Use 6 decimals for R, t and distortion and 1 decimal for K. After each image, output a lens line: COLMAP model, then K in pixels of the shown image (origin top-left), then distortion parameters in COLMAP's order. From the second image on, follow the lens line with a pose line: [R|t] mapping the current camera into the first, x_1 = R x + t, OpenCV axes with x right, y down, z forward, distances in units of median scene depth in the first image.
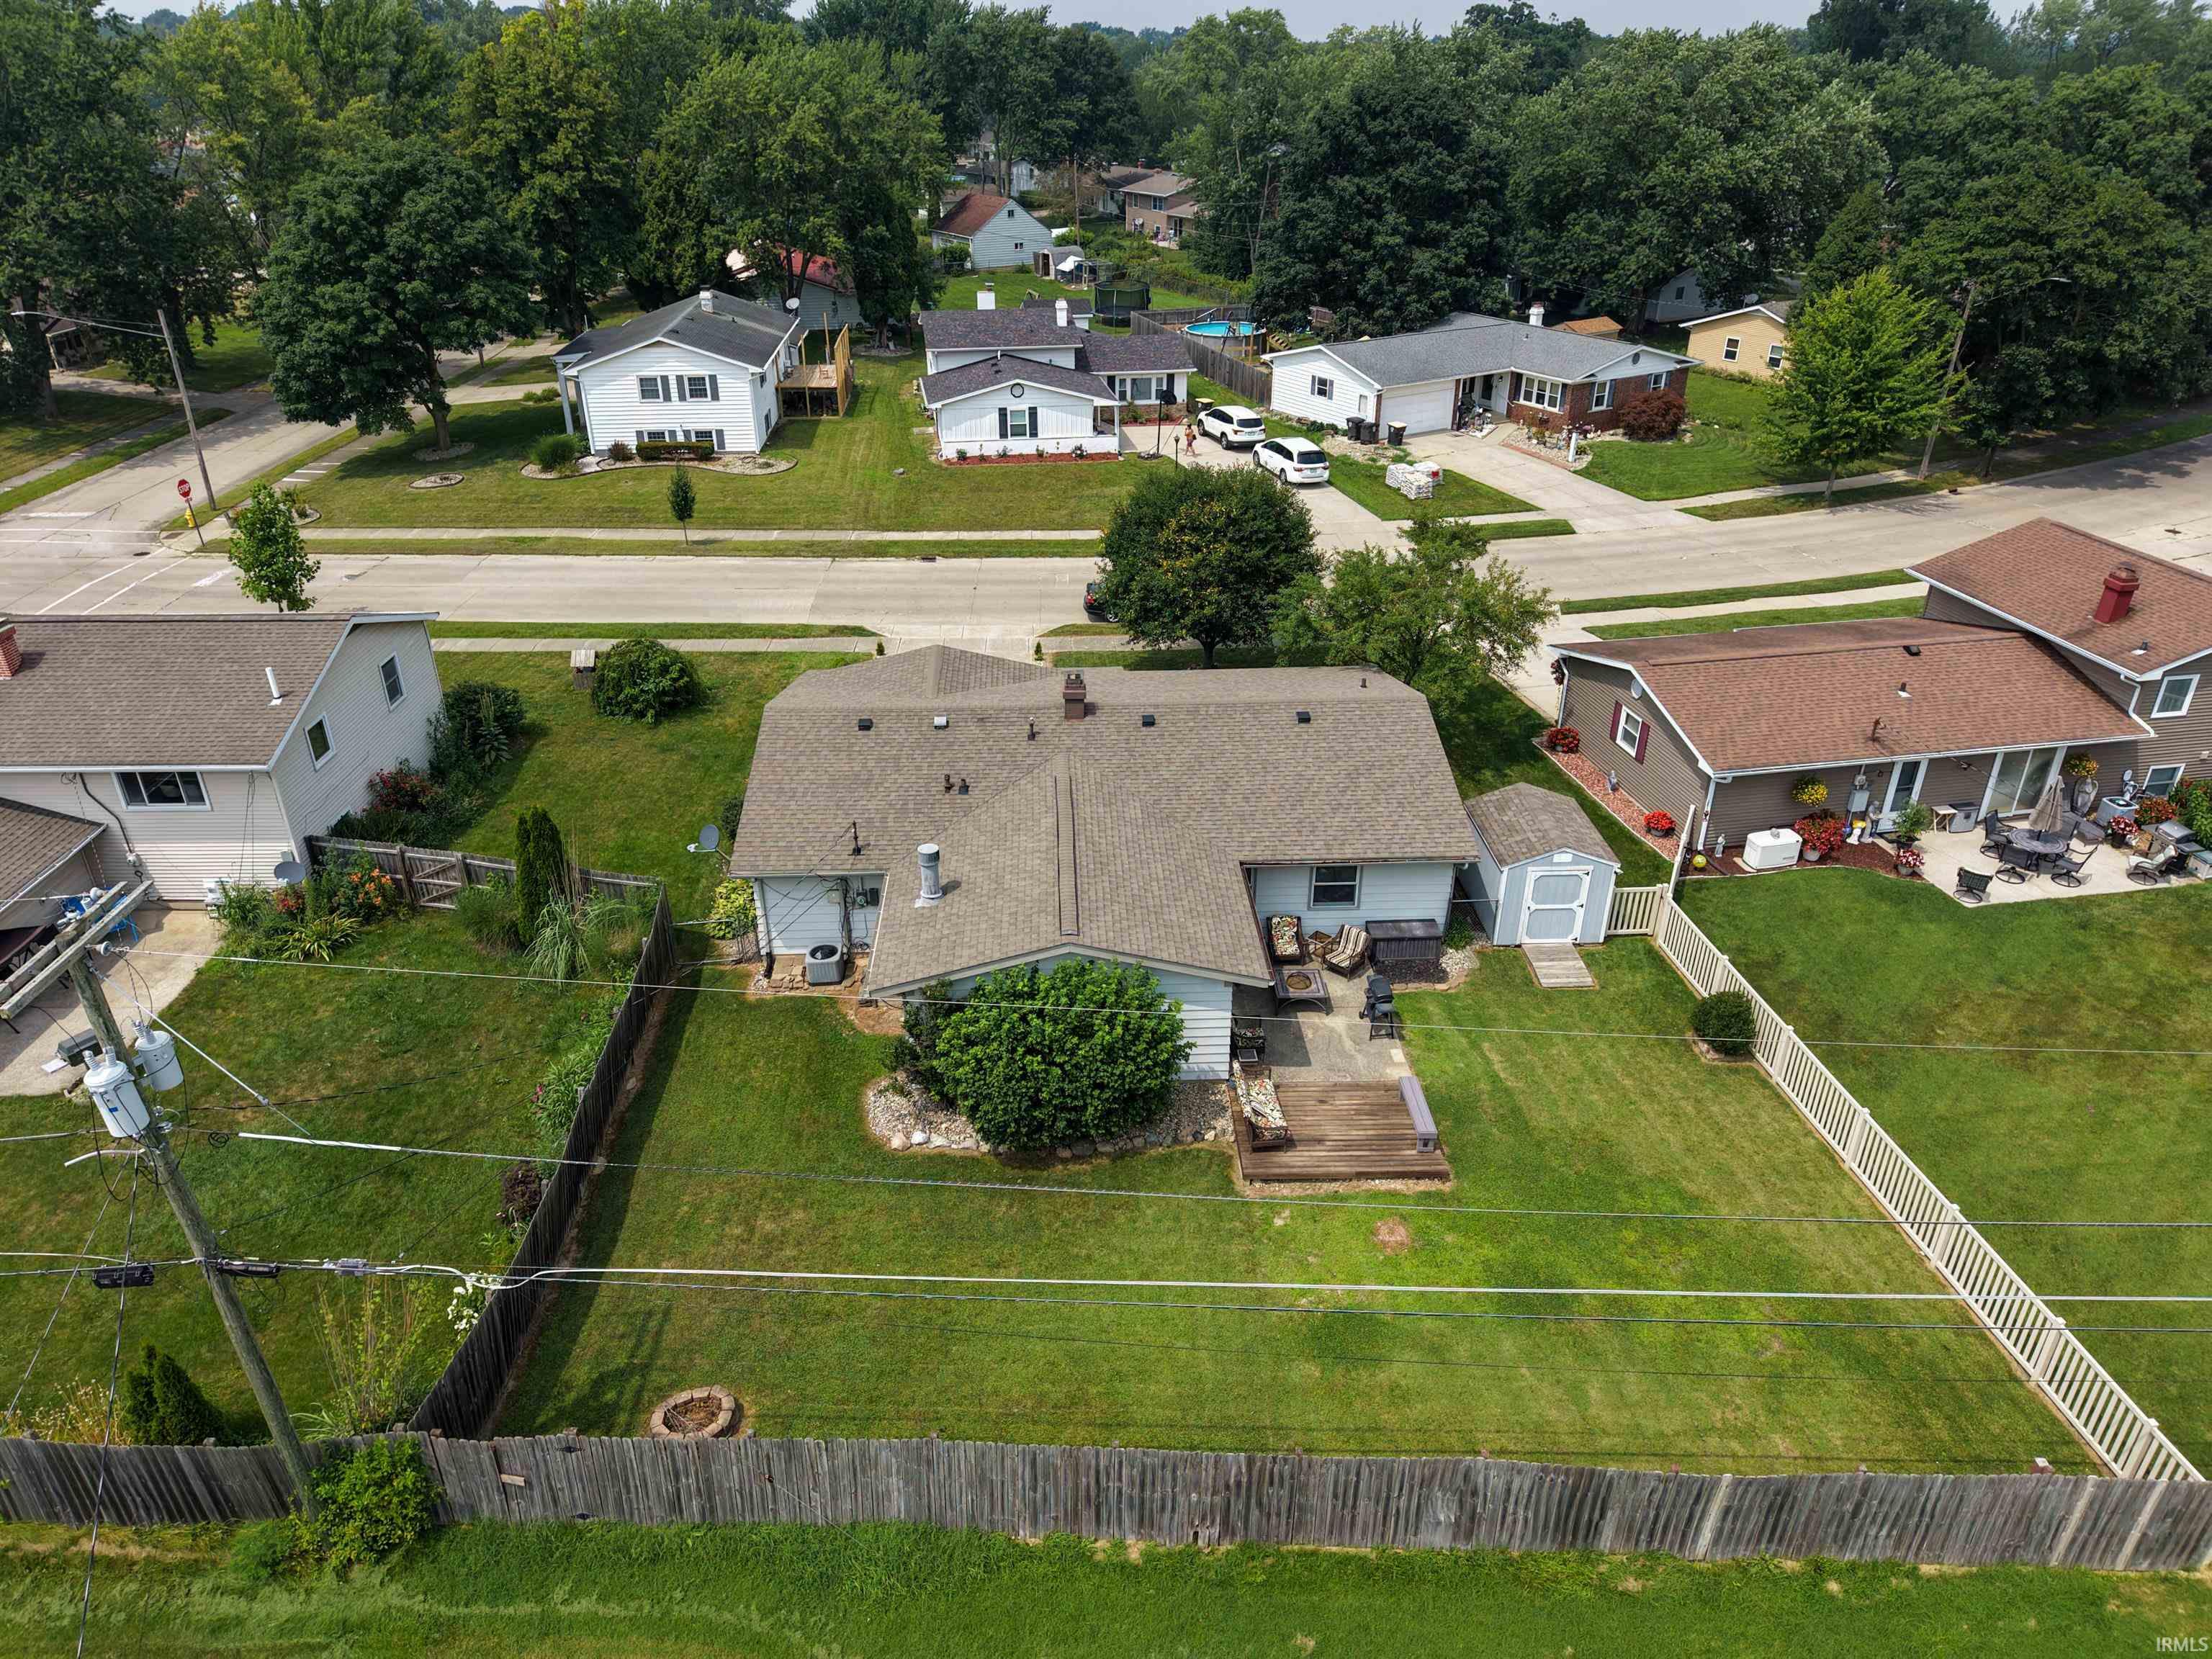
lens RADIAL K [[1471.0, 0, 1106.0], [0, 1471.0, 829.5], [0, 0, 1]] dist [0.044963, -0.052470]
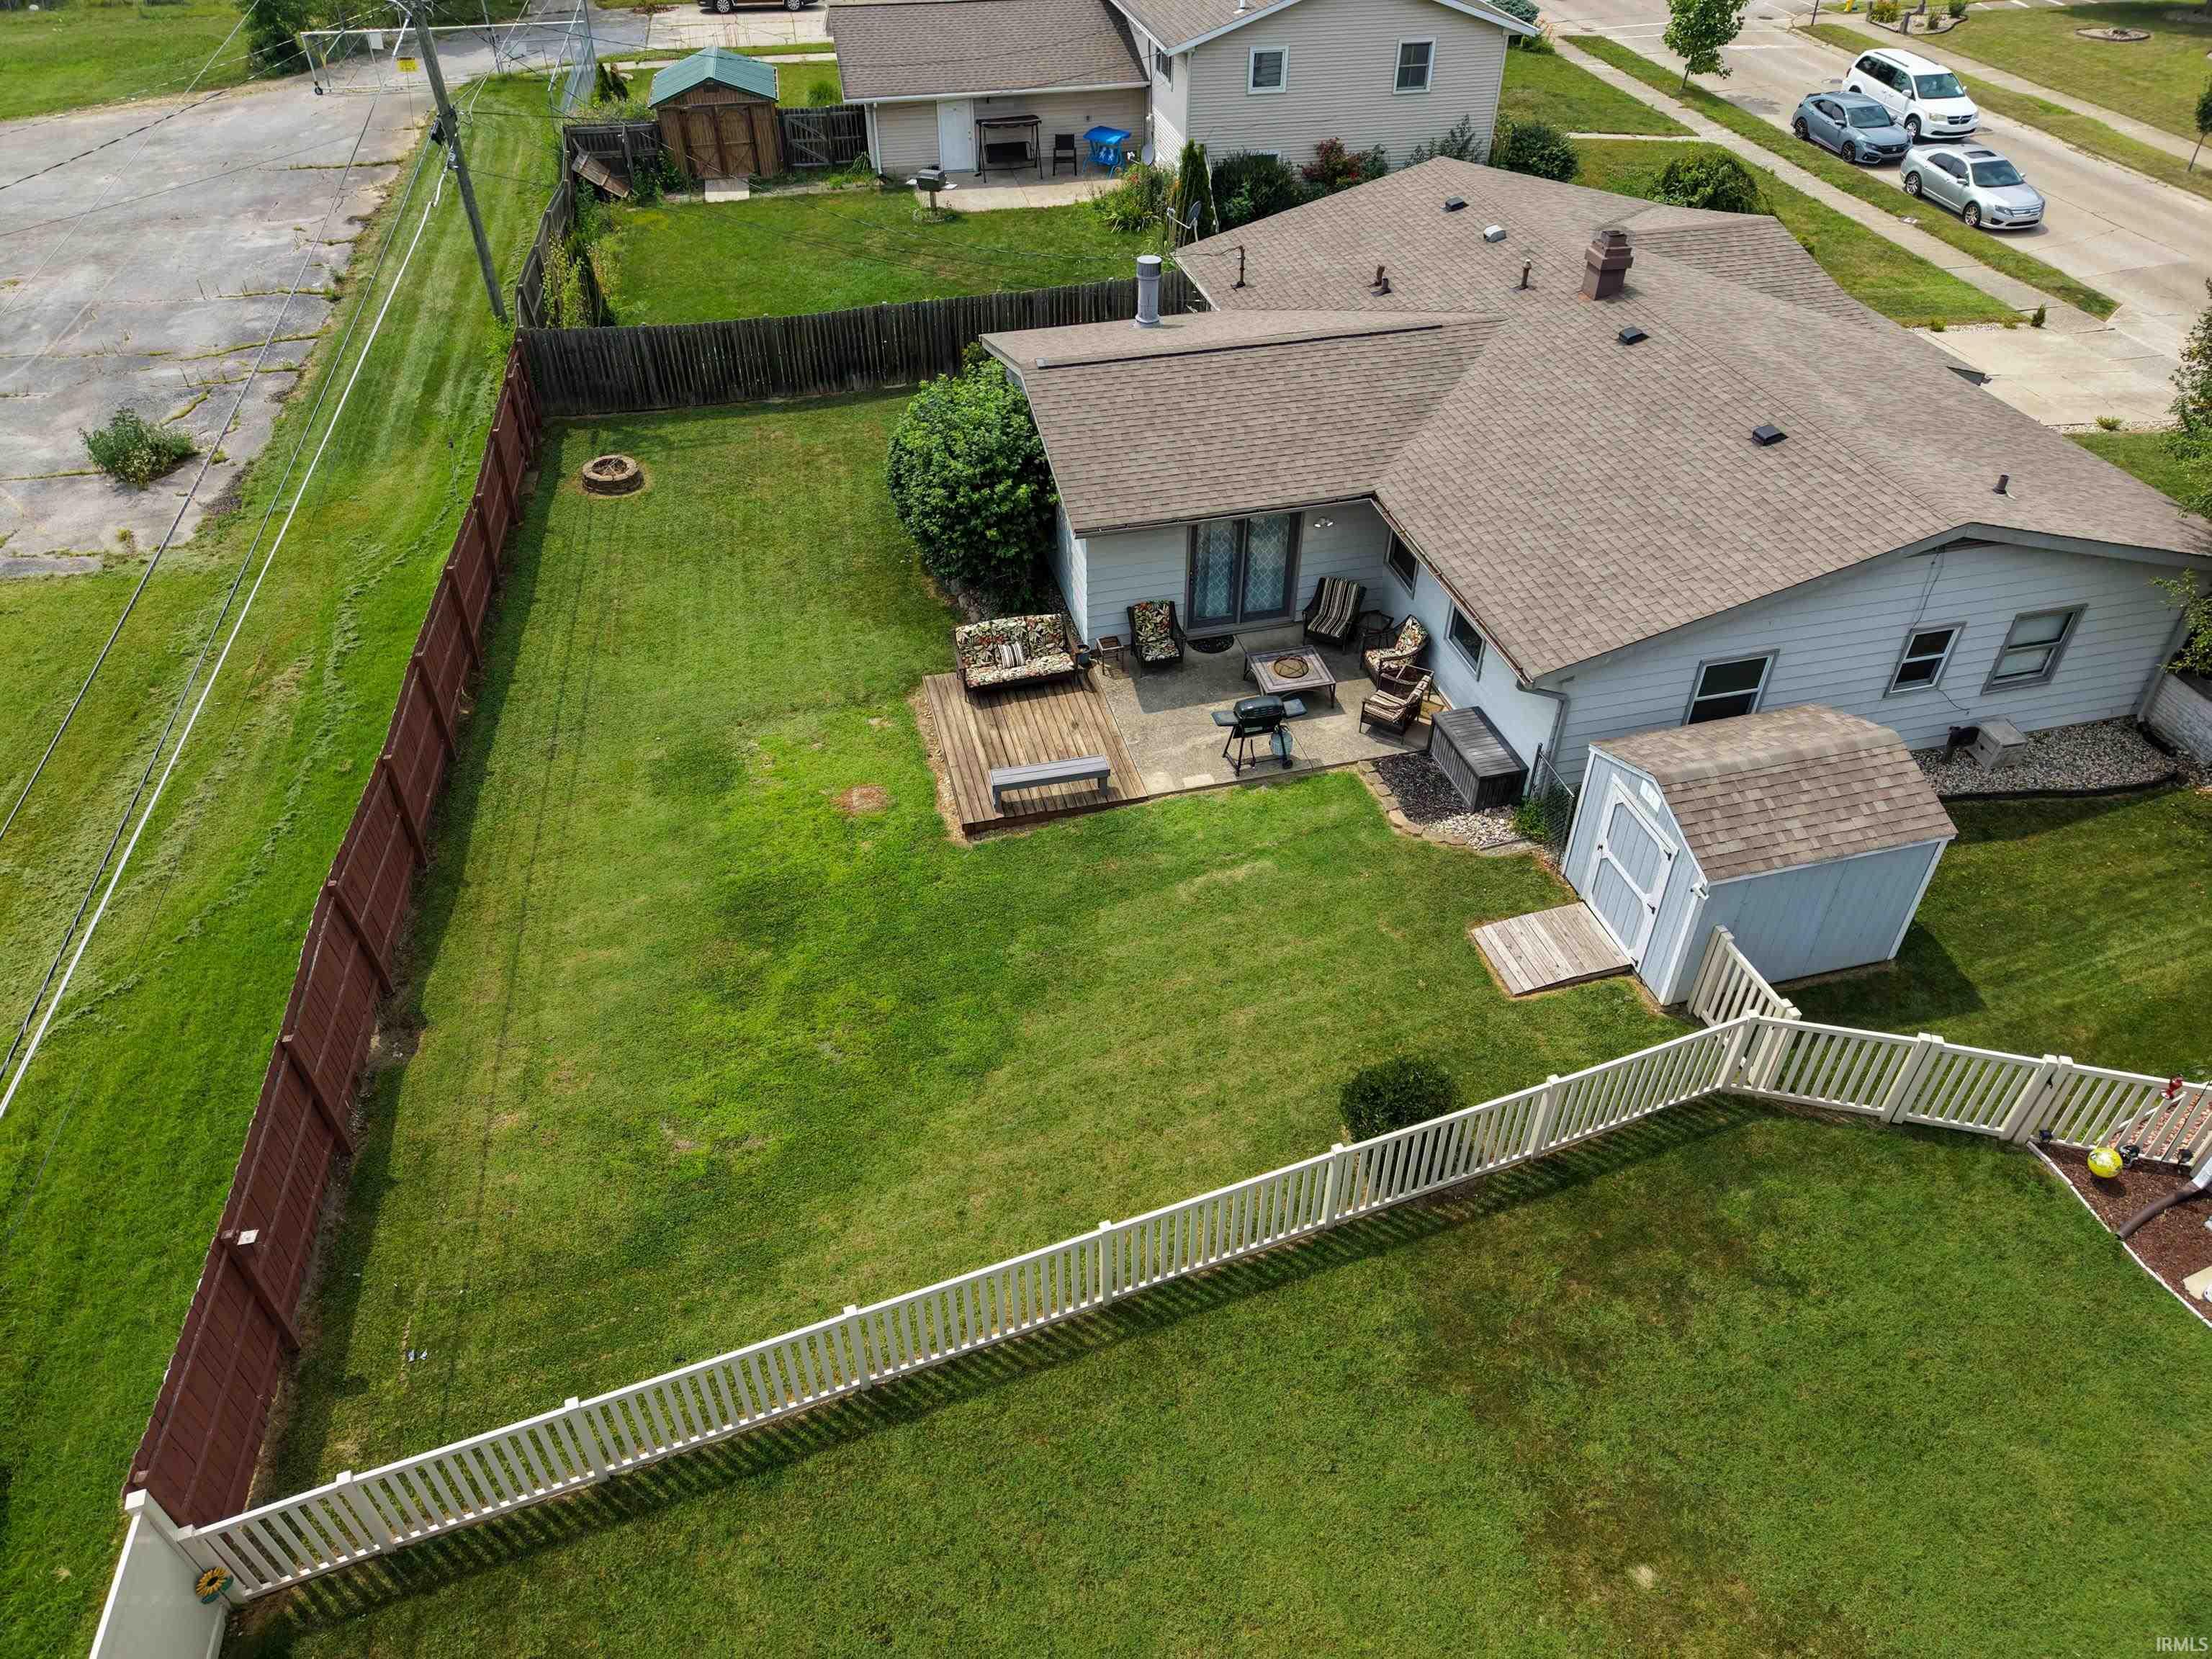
lens RADIAL K [[1471.0, 0, 1106.0], [0, 1471.0, 829.5], [0, 0, 1]] dist [0.044963, -0.052470]
pose [[0.200760, 0.626578, -0.753057, 0.662816], [-0.452713, 0.741042, 0.495891, -0.142991], [0.868761, 0.241364, 0.432432, 0.596986]]
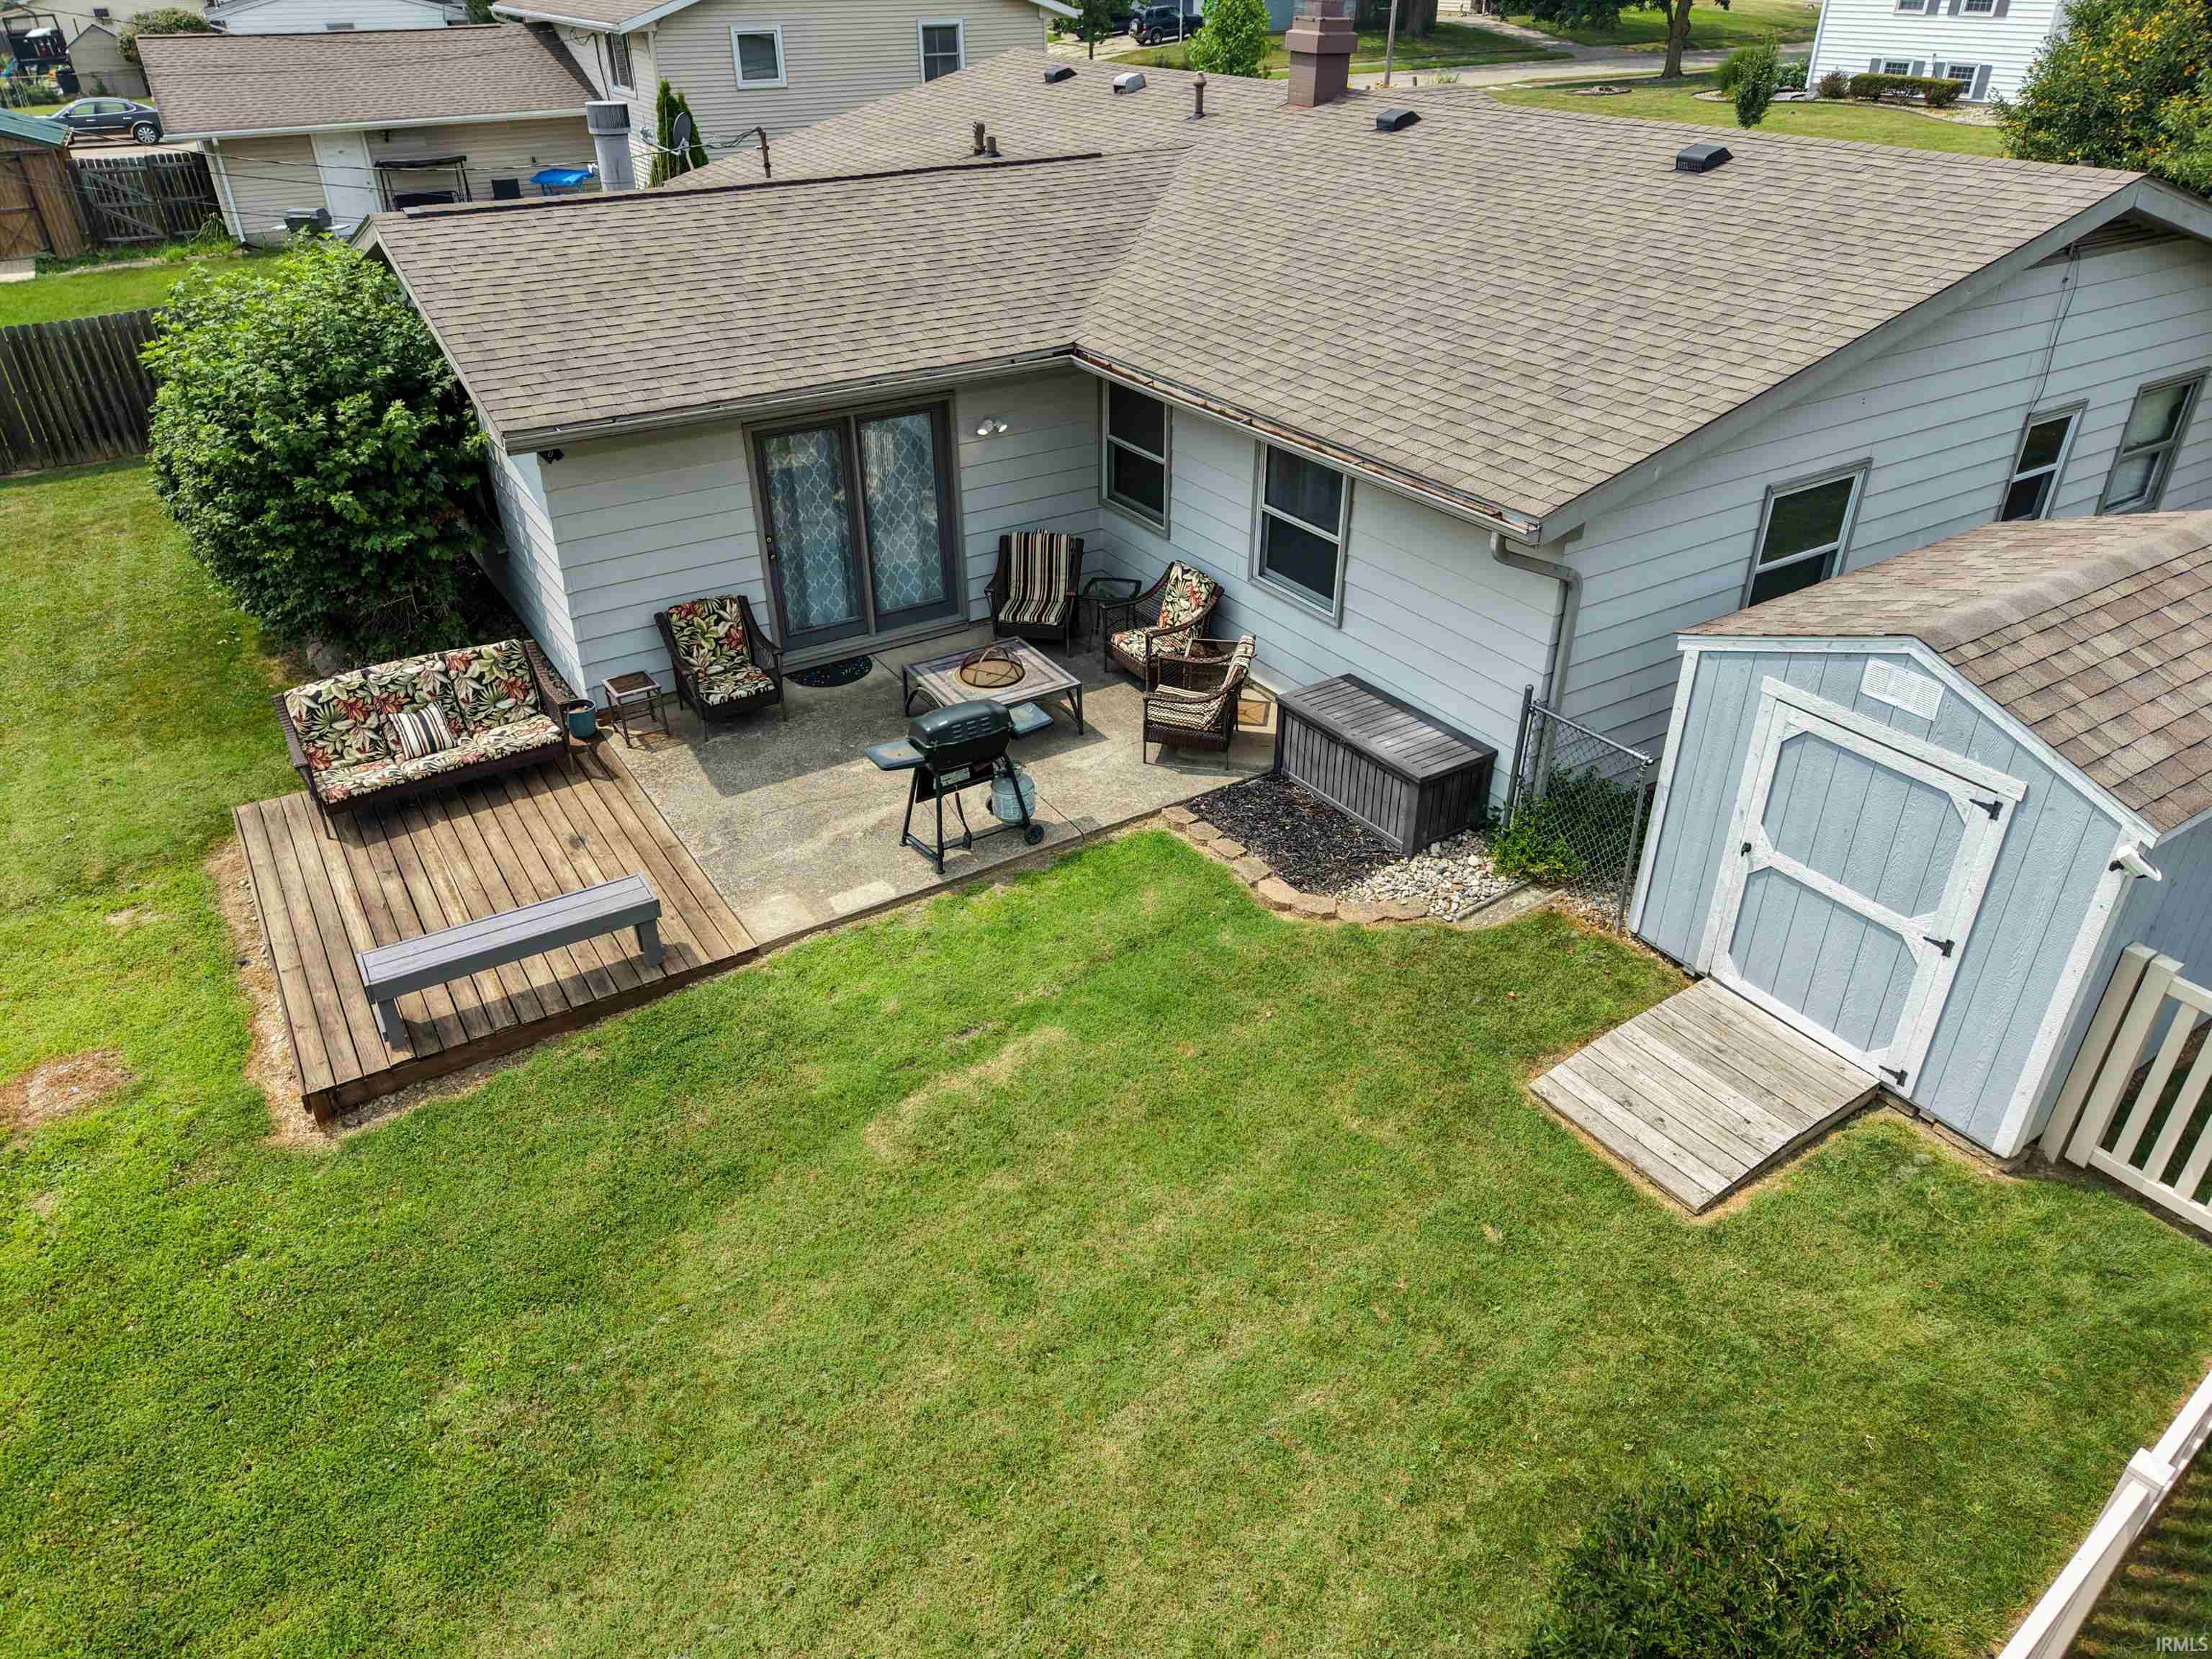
lens RADIAL K [[1471.0, 0, 1106.0], [0, 1471.0, 829.5], [0, 0, 1]] dist [0.044963, -0.052470]
pose [[0.497392, 0.448417, -0.742646, 0.421899], [-0.396528, 0.878908, 0.265116, 0.026024], [0.771600, 0.162613, 0.614972, 0.752333]]
